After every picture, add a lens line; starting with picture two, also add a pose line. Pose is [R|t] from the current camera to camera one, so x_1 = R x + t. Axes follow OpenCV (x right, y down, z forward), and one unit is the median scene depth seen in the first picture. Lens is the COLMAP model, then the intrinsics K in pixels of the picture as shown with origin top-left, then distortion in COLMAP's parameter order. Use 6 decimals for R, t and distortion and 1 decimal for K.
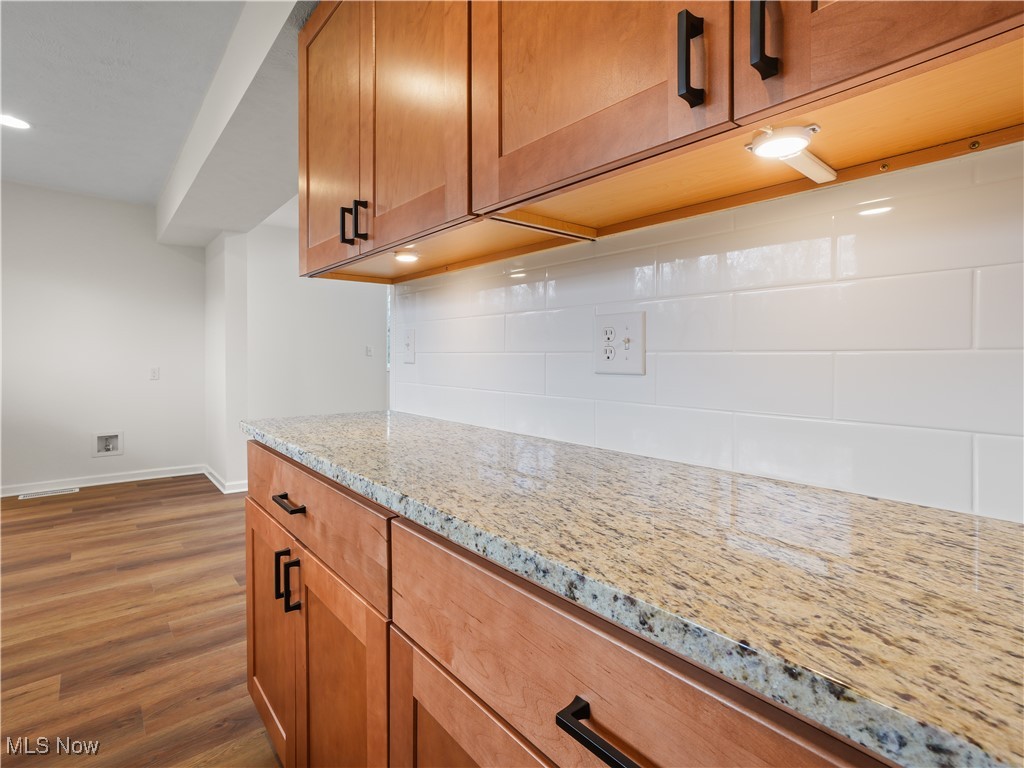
lens RADIAL K [[503.8, 0, 513.4], [0, 503.8, 384.6], [0, 0, 1]] dist [-0.029714, 0.019779]
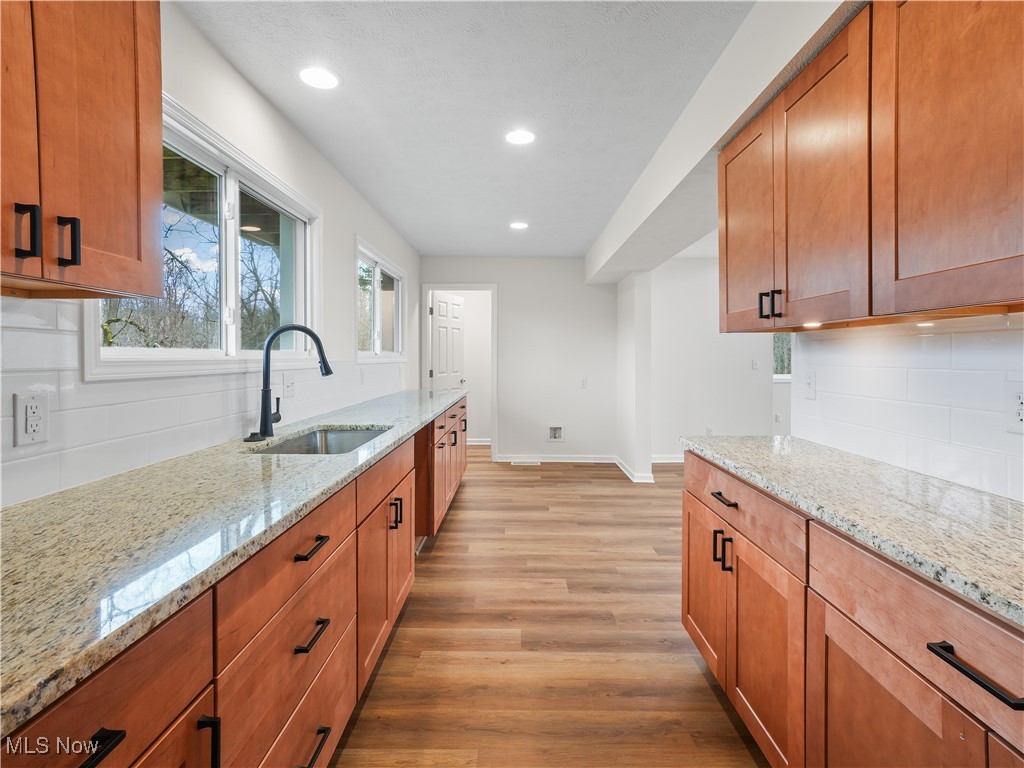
lens RADIAL K [[503.8, 0, 506.9], [0, 503.8, 359.7], [0, 0, 1]] dist [-0.029714, 0.019779]
pose [[0.751448, -0.002184, -0.659789, 0.059472], [-0.030859, 0.998784, -0.038451, -0.109961], [0.659070, 0.049254, 0.750467, -0.616727]]
